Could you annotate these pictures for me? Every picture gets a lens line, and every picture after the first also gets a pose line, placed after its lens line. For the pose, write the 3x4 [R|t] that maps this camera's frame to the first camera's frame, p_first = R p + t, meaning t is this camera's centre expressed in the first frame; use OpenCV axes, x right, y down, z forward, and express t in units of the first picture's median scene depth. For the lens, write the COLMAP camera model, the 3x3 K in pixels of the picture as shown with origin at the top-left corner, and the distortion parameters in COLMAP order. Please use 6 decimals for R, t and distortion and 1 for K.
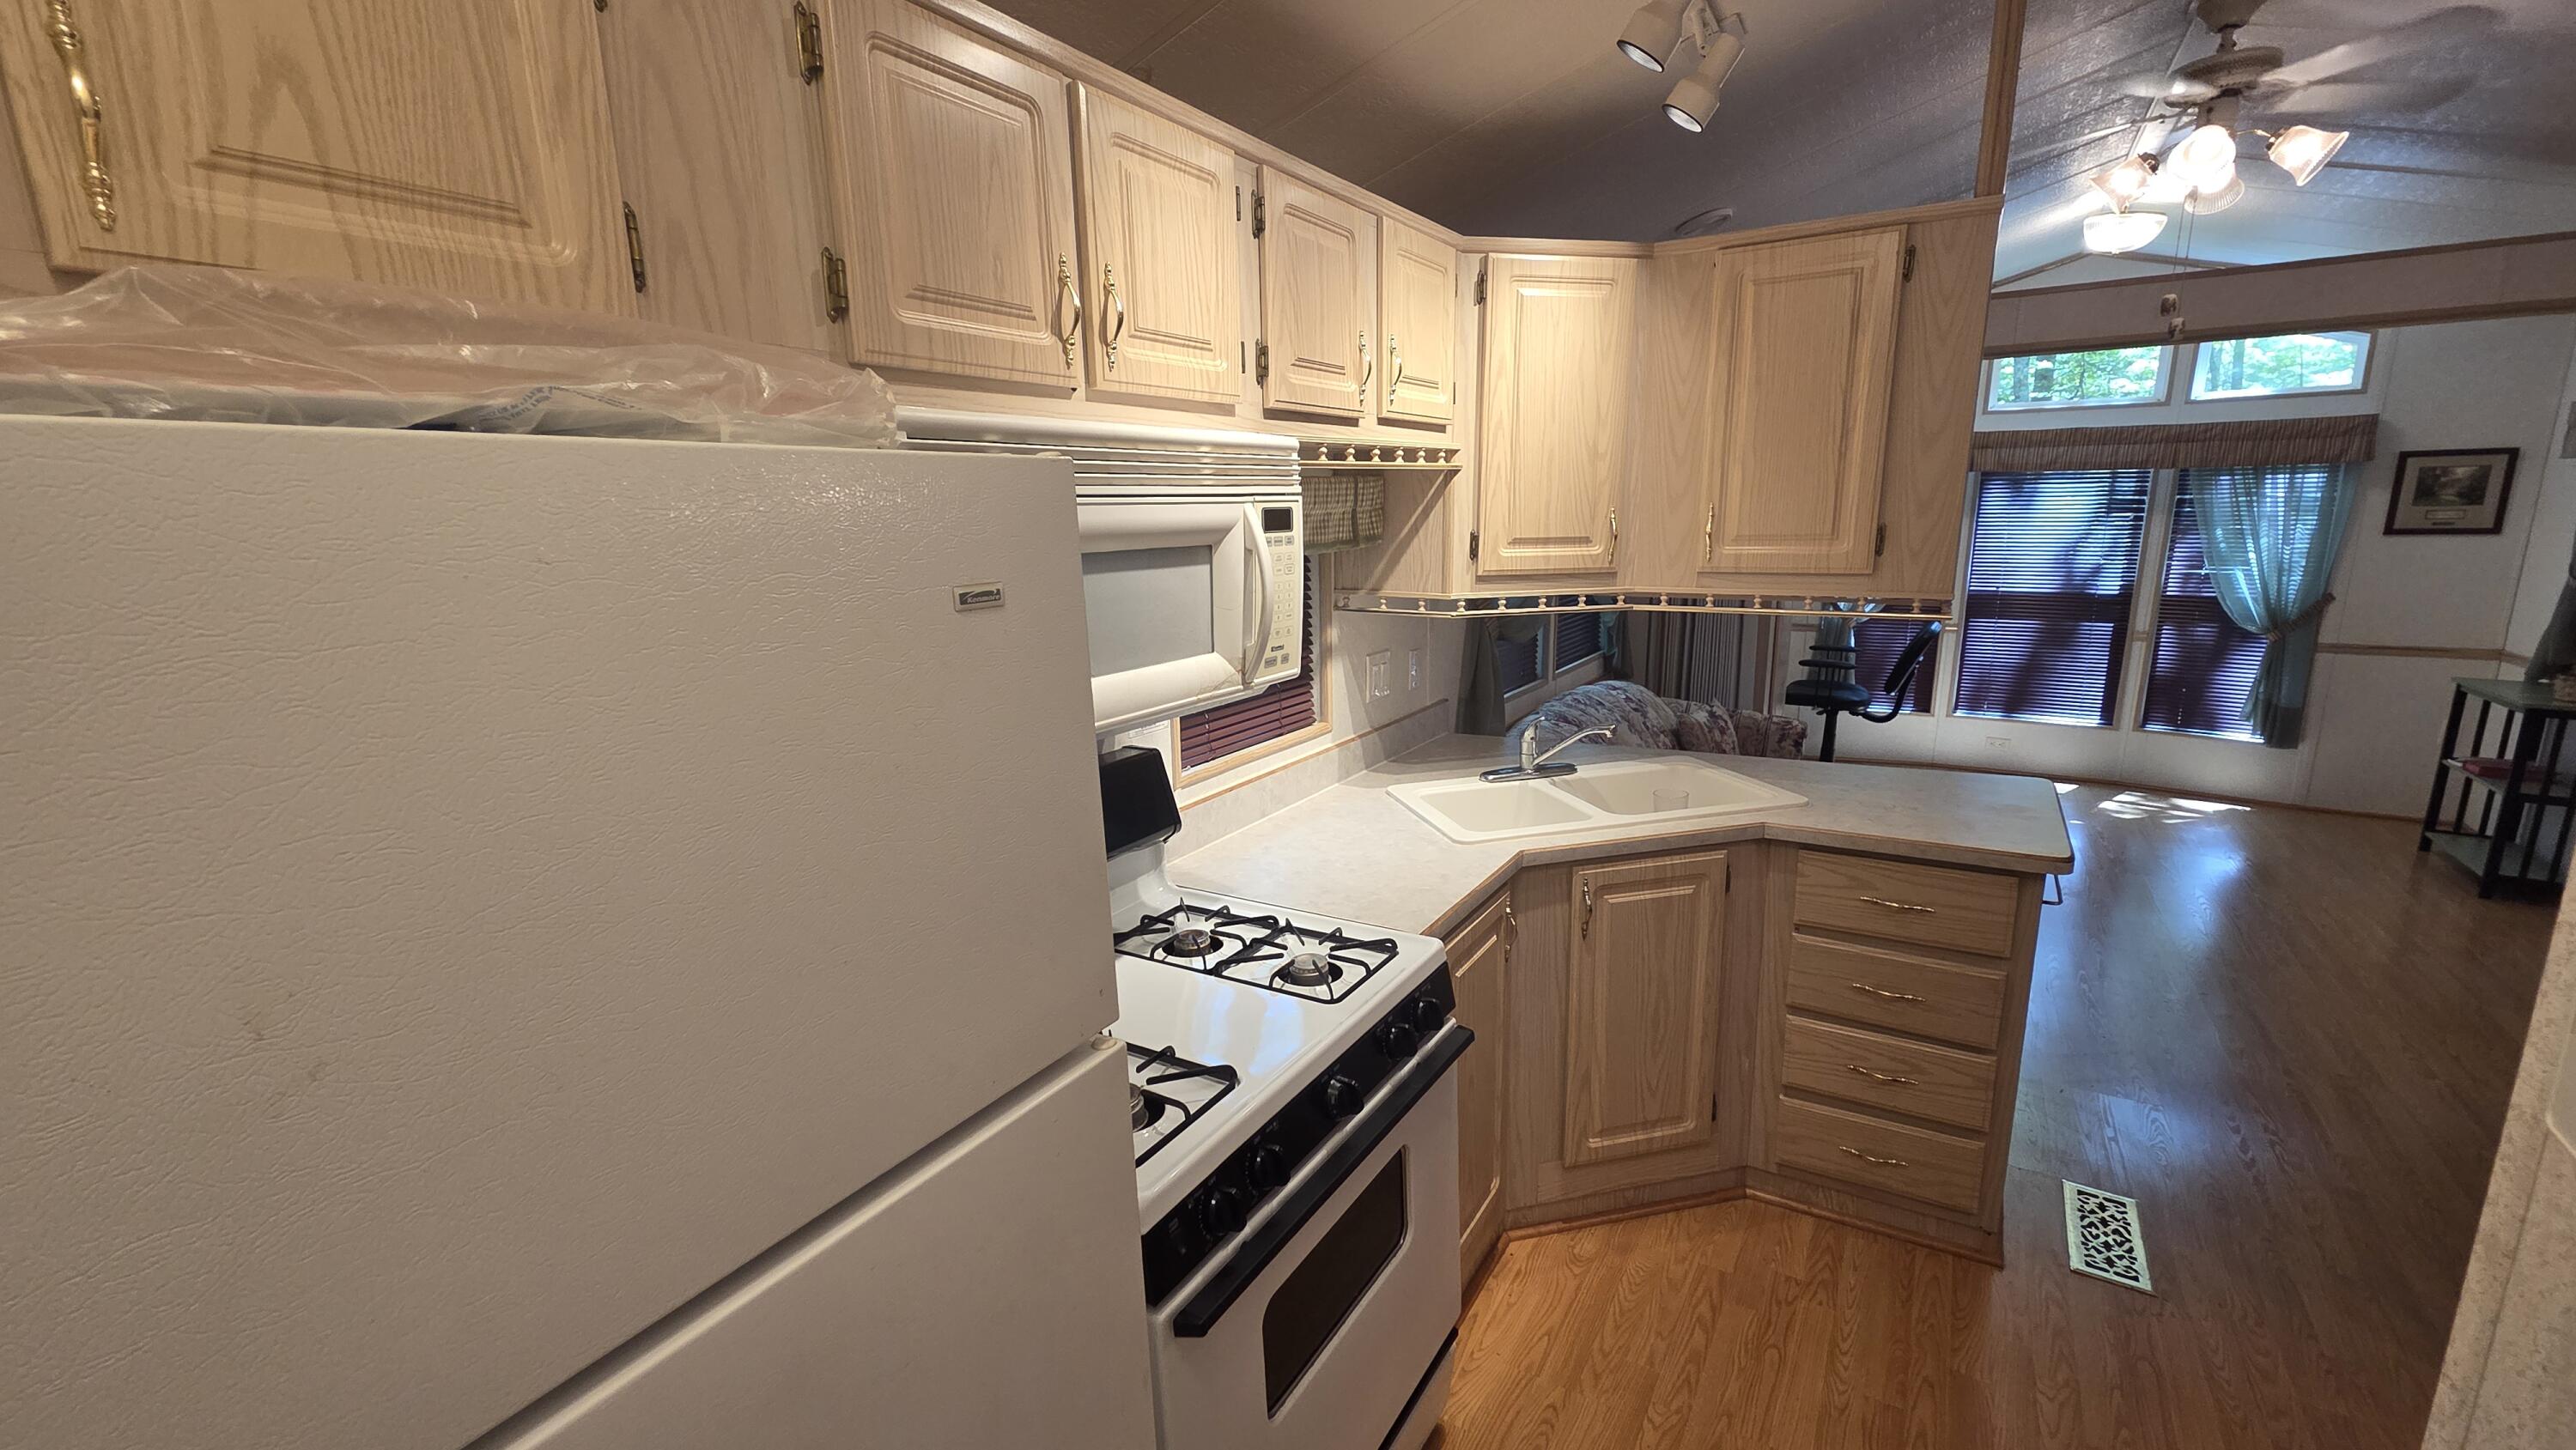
lens RADIAL K [[1020.9, 0, 1283.9], [0, 1020.9, 722.1], [0, 0, 1]] dist [0.000459, -0.000593]
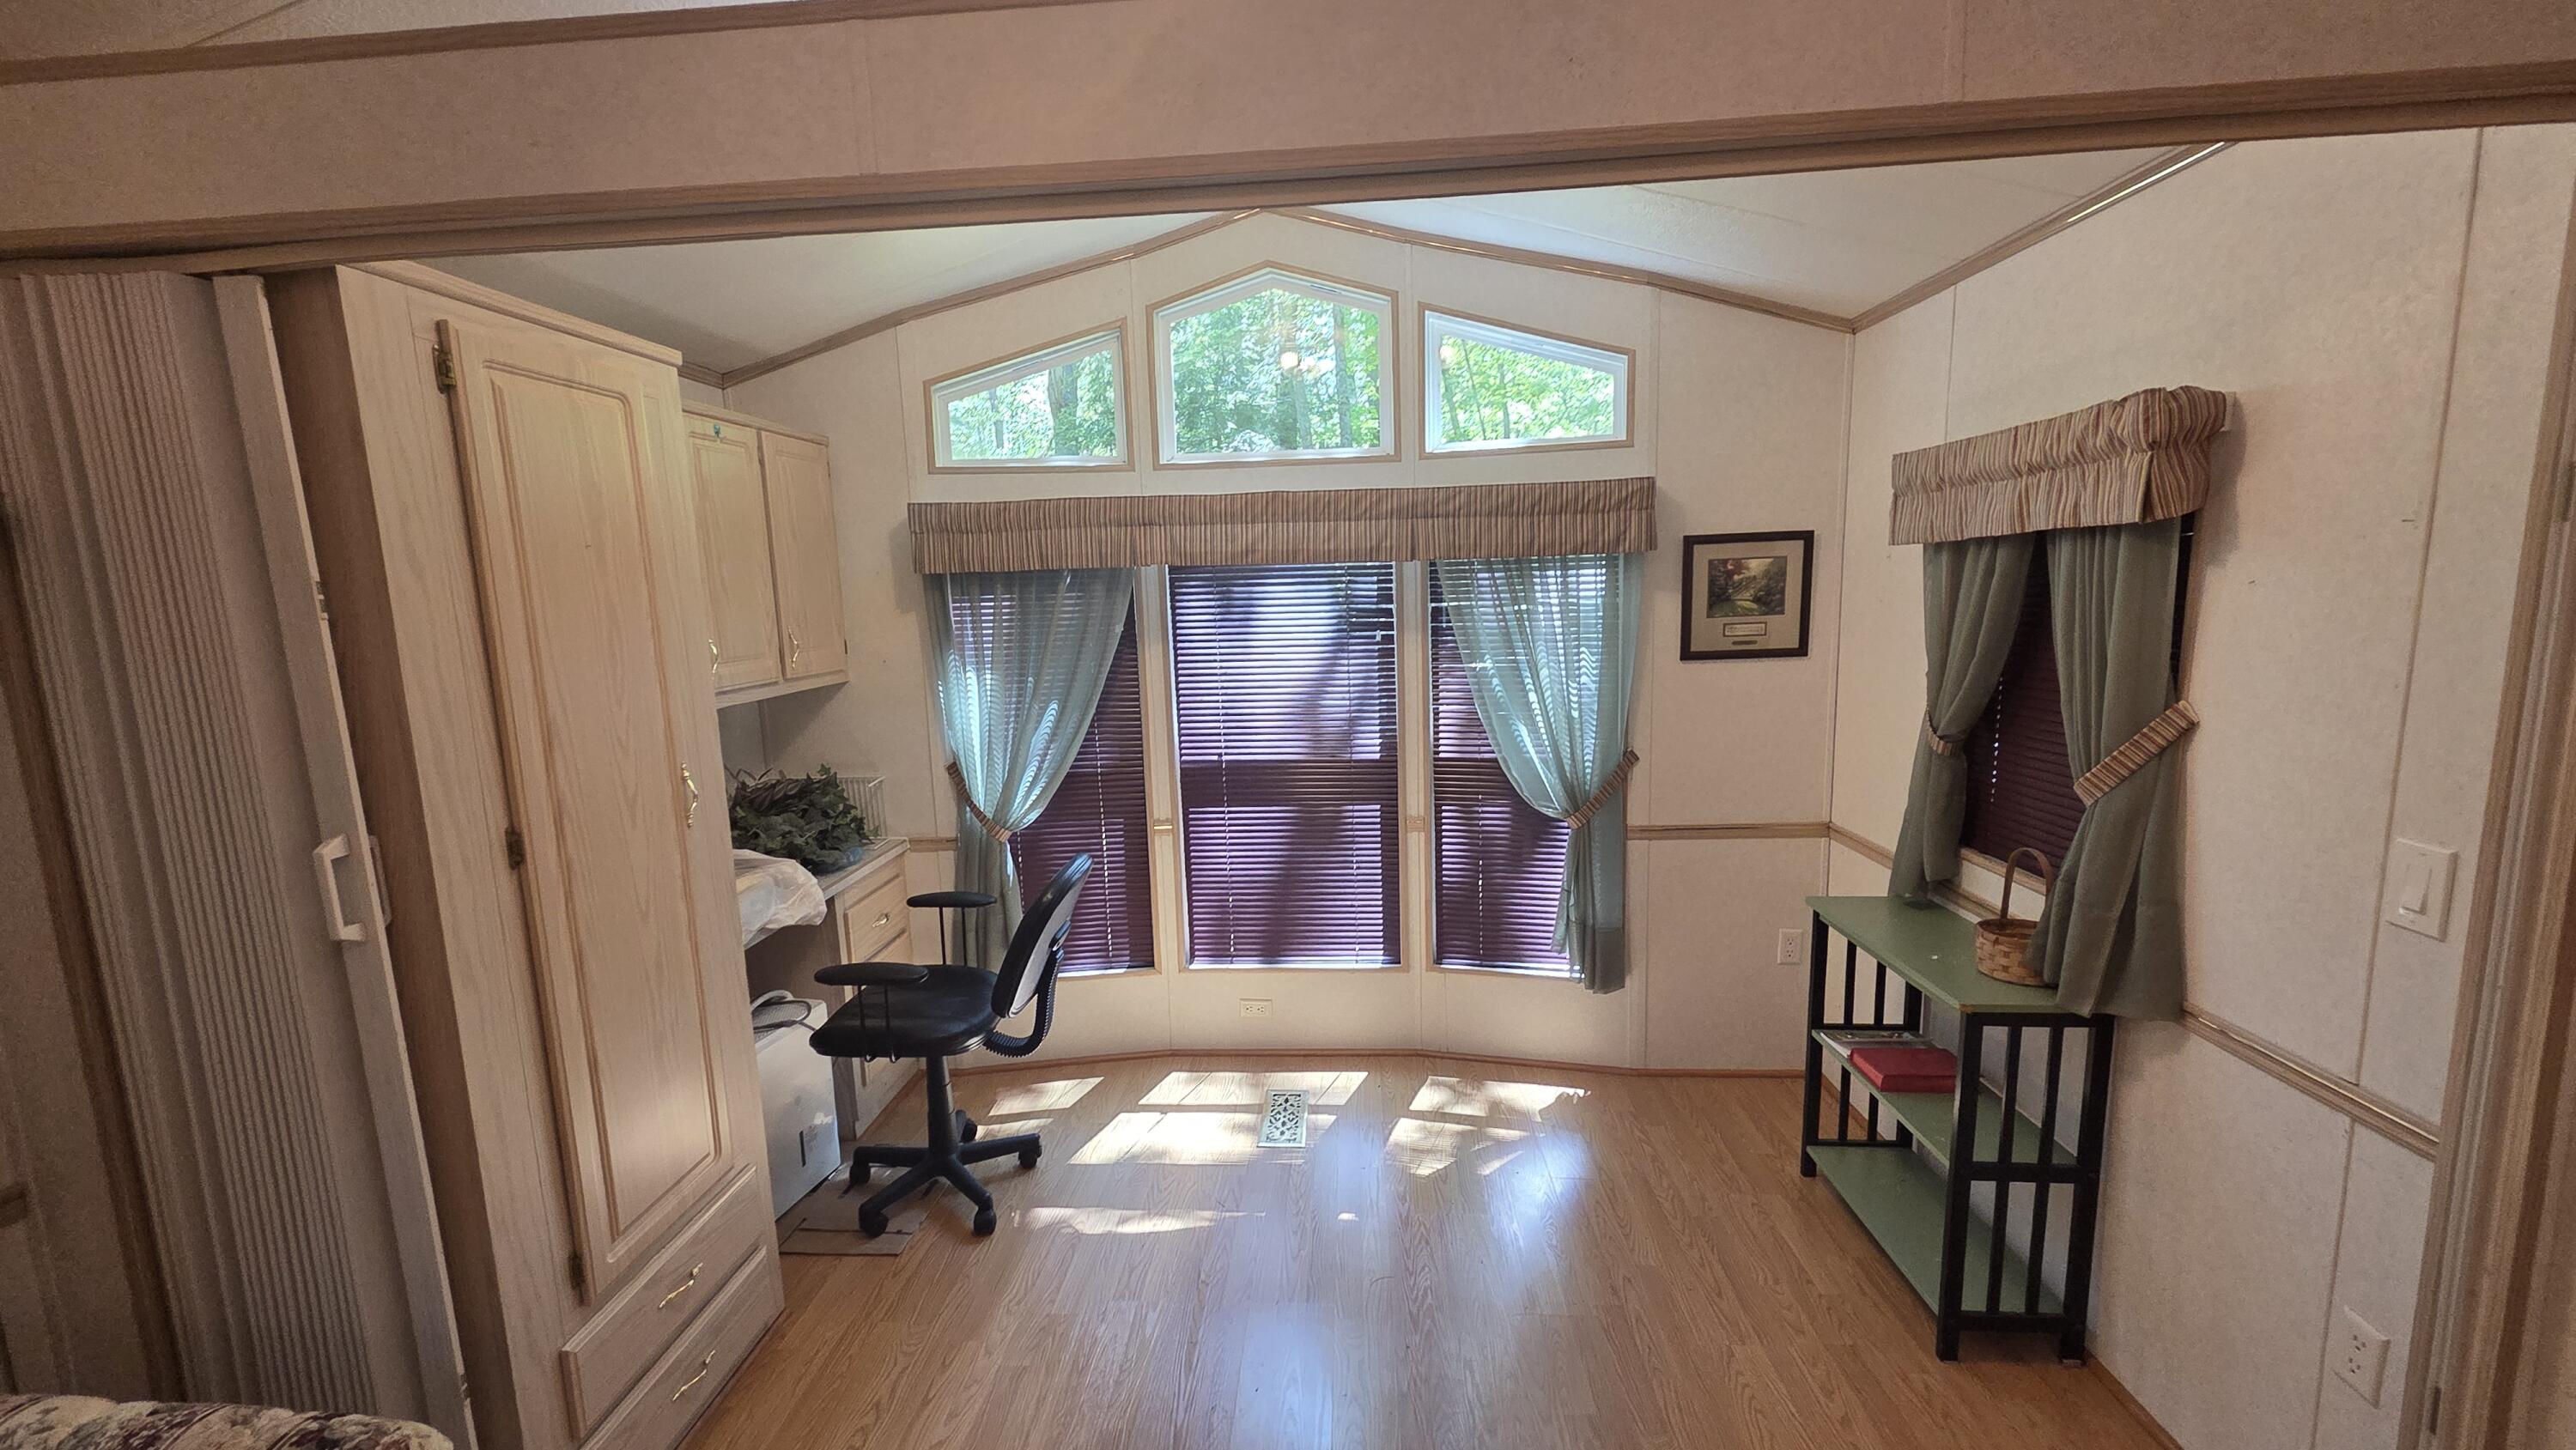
lens RADIAL K [[1020.9, 0, 1285.9], [0, 1020.9, 725.5], [0, 0, 1]] dist [0.000459, -0.000593]
pose [[0.870524, -0.083728, 0.484951, 0.497651], [0.120980, 0.991590, -0.045967, -0.132682], [-0.477023, 0.098685, 0.873333, 0.513402]]
